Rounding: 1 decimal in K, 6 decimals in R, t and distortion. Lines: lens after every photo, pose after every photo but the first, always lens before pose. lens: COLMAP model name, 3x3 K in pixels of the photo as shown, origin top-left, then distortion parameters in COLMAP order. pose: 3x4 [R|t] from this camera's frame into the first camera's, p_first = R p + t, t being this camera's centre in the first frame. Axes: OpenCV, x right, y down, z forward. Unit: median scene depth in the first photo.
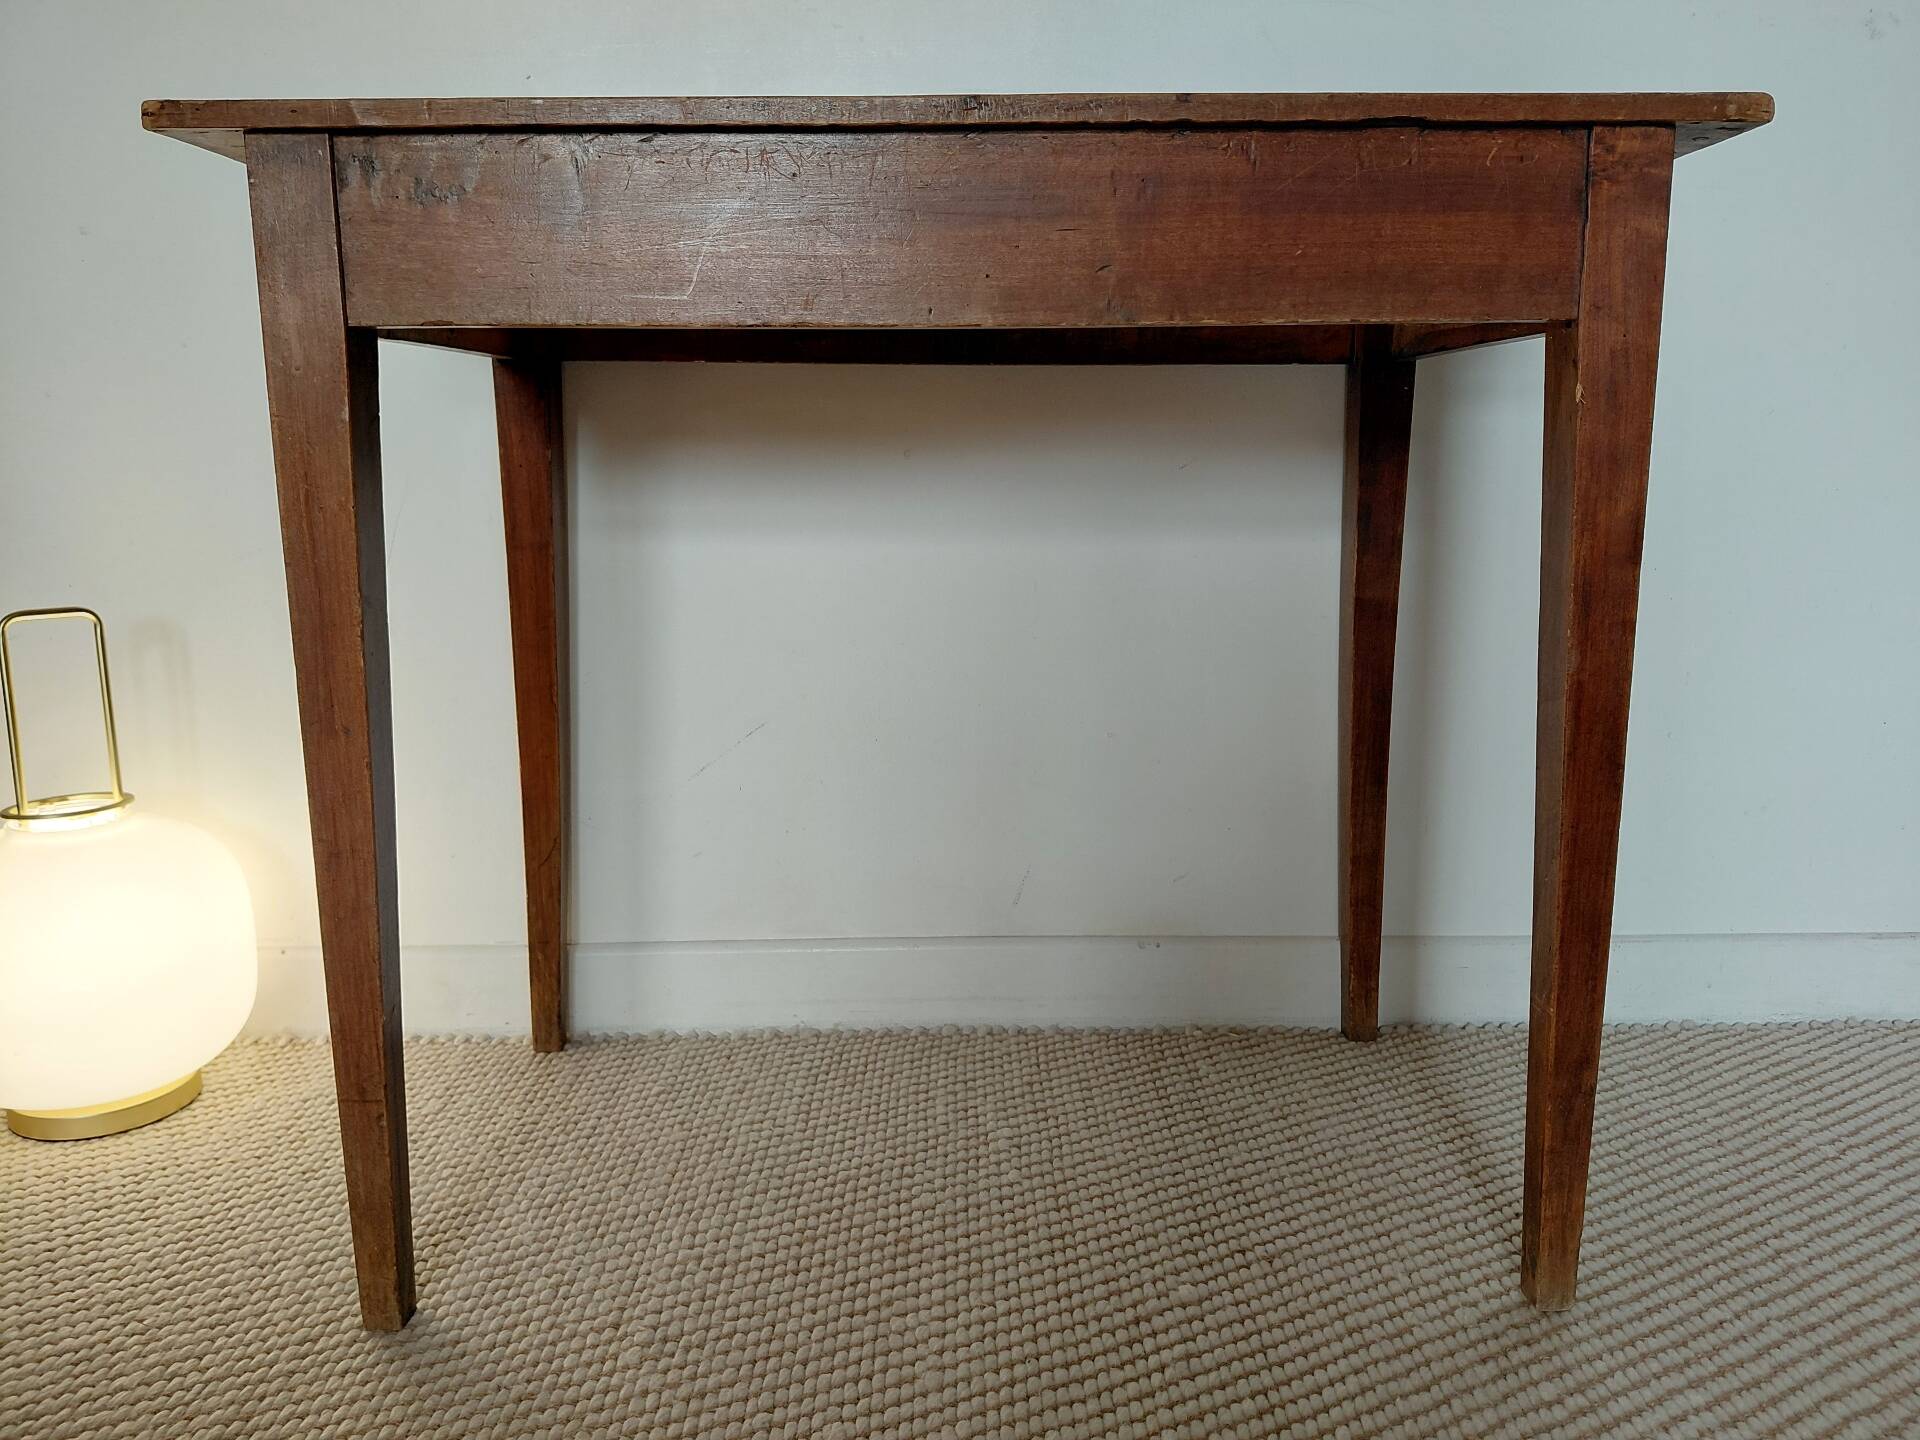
lens RADIAL K [[1464.6, 0, 972.6], [0, 1464.6, 730.2], [0, 0, 1]] dist [-0.011827, -0.024742]
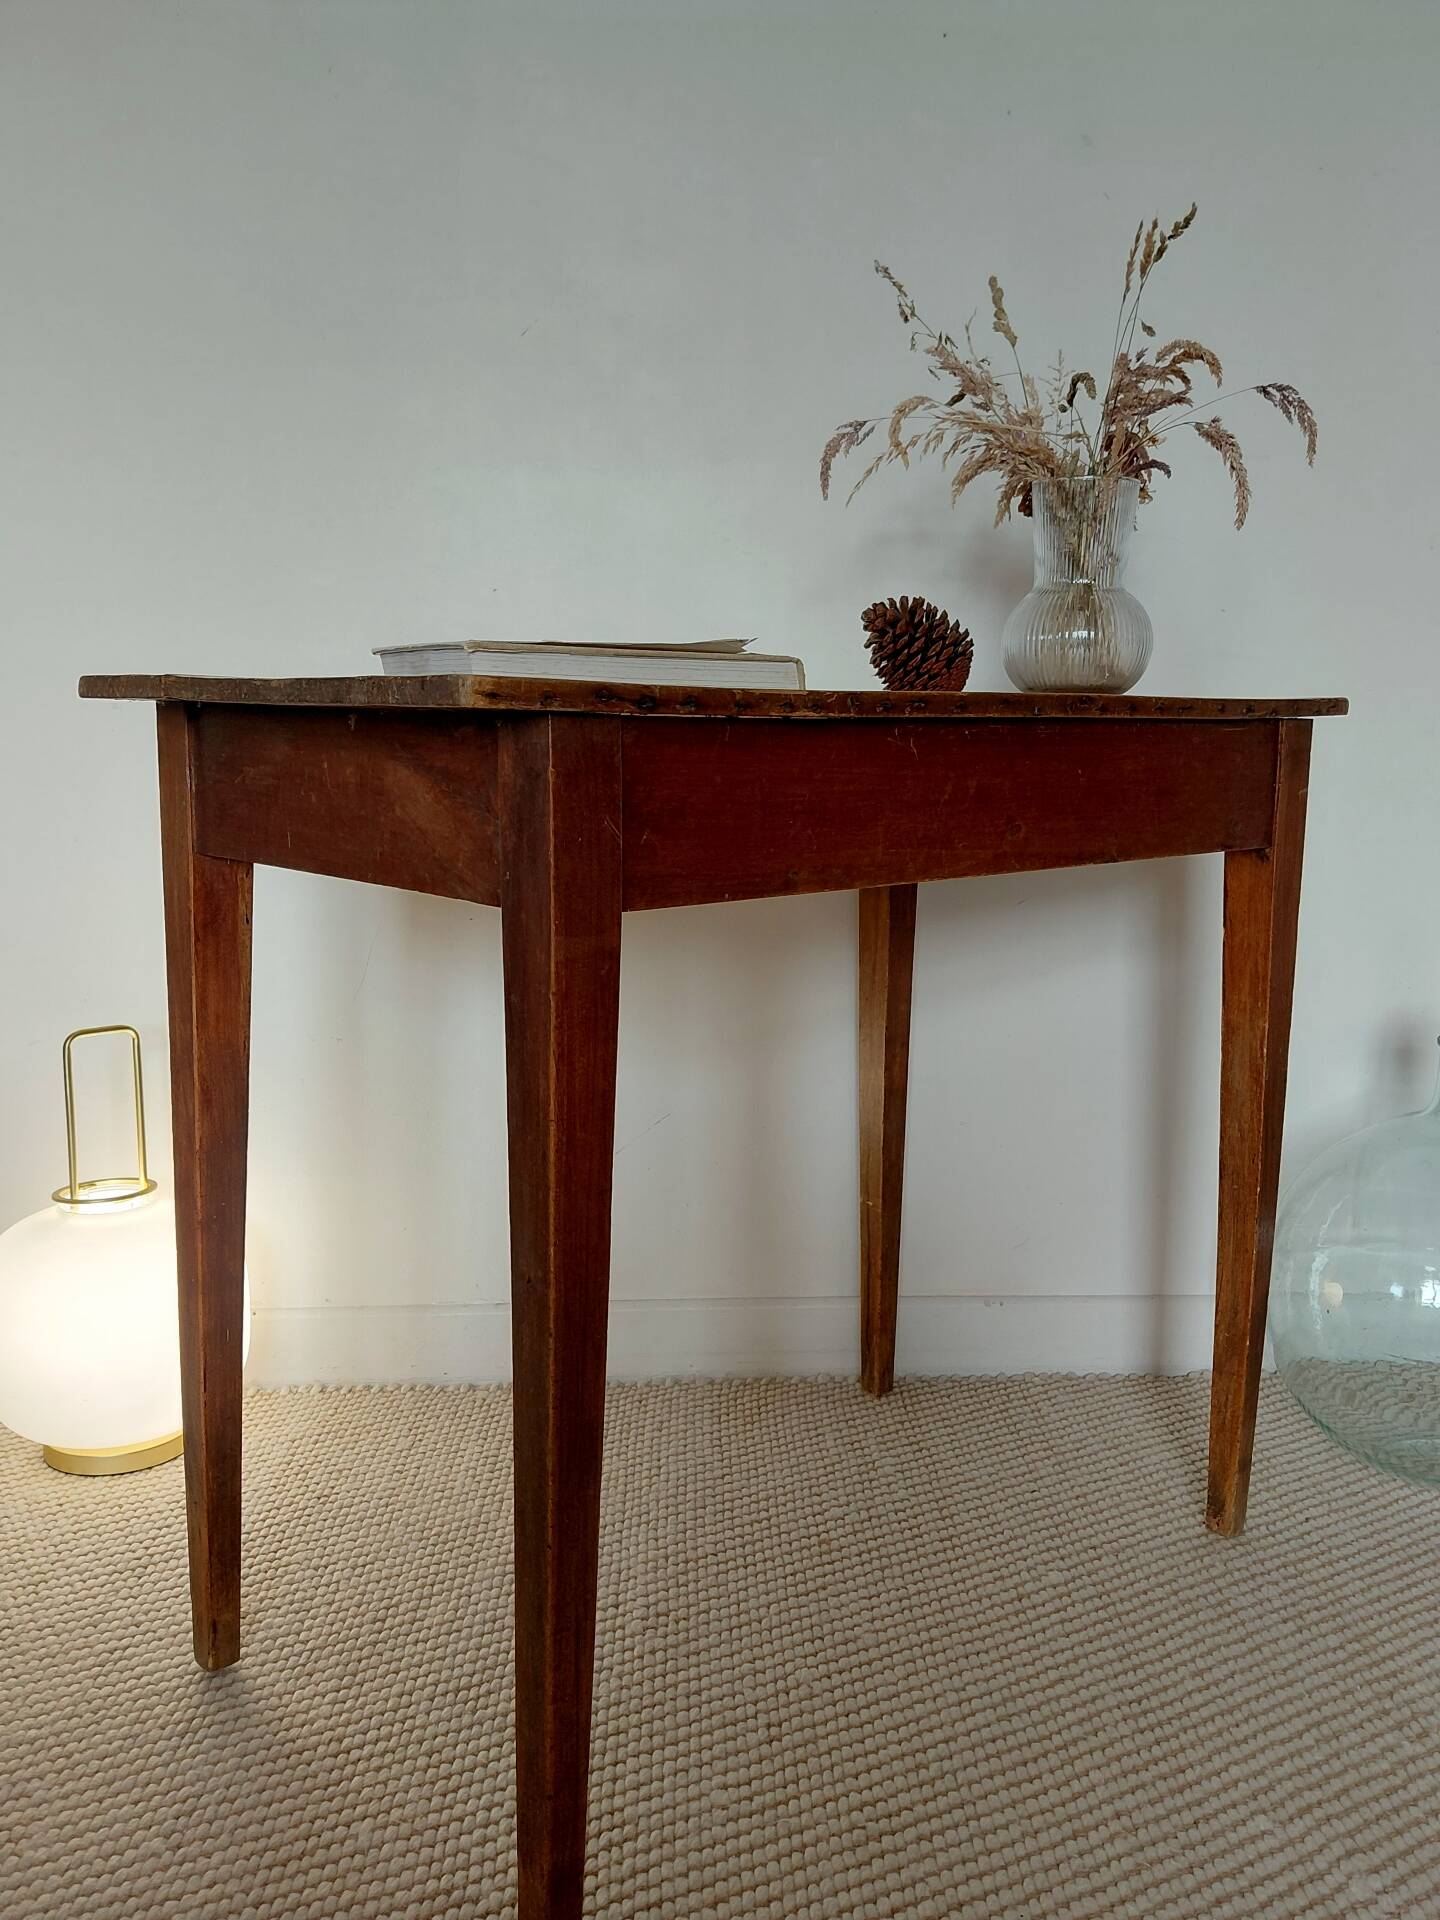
lens RADIAL K [[1606.1, 0, 758.4], [0, 1606.1, 960.0], [0, 0, 1]] dist [0.031299, -0.101260]
pose [[0.999381, 0.003356, 0.035014, -0.156324], [-0.001035, 0.997811, -0.066120, -0.060021], [-0.035159, 0.066043, 0.997197, -0.416897]]
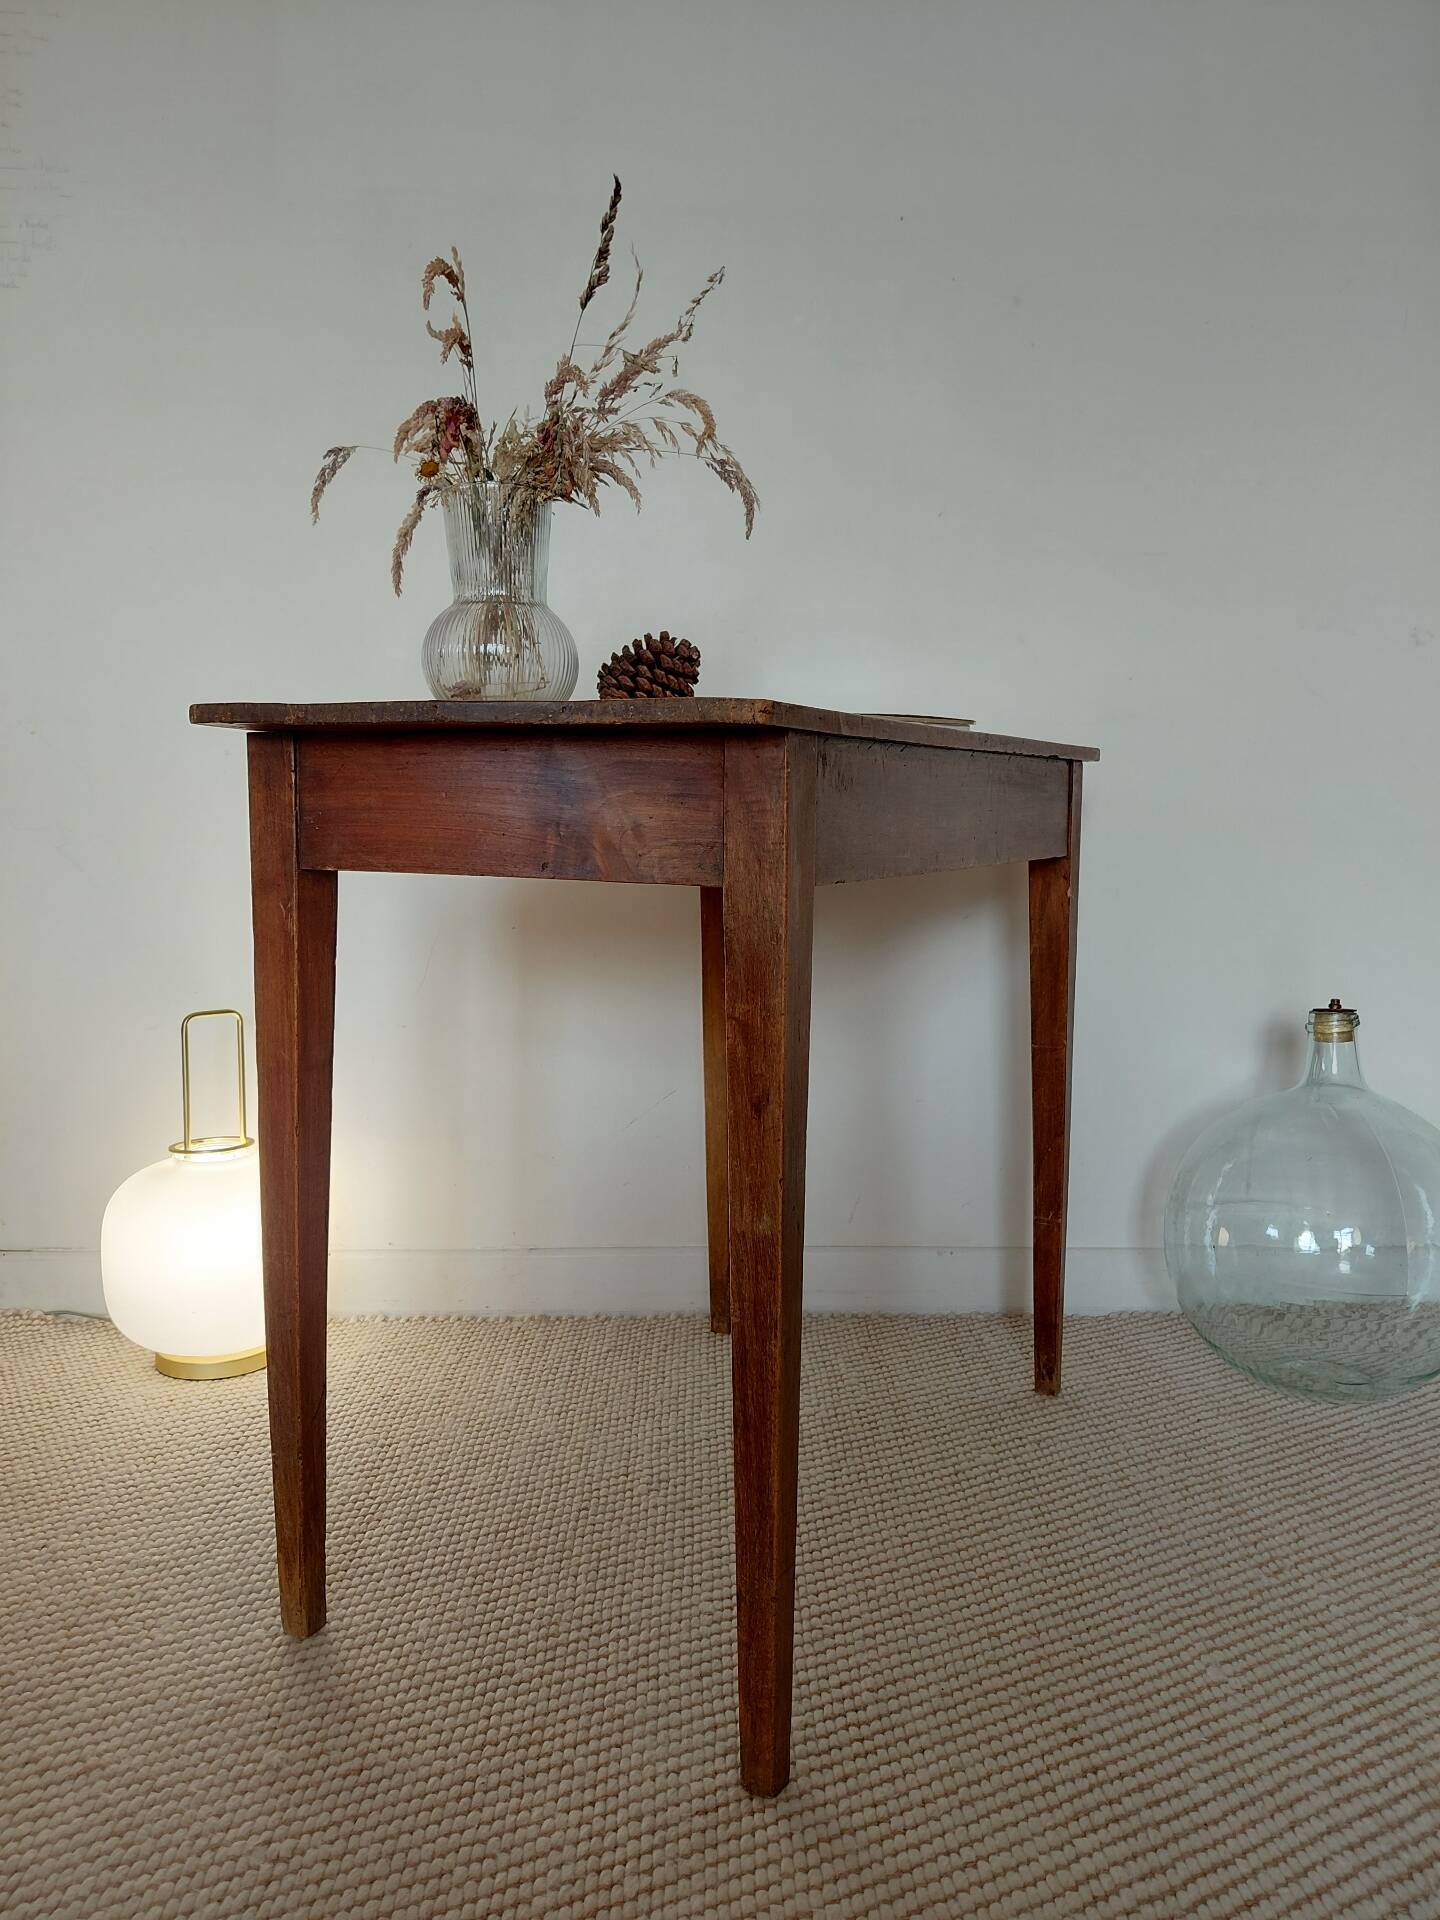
lens RADIAL K [[1464.6, 0, 741.9], [0, 1464.6, 931.3], [0, 0, 1]] dist [-0.011827, -0.024742]
pose [[0.999773, 0.009694, 0.018996, -0.141935], [-0.007365, 0.992862, -0.119038, 0.011141], [-0.020014, 0.118871, 0.992708, -0.583635]]
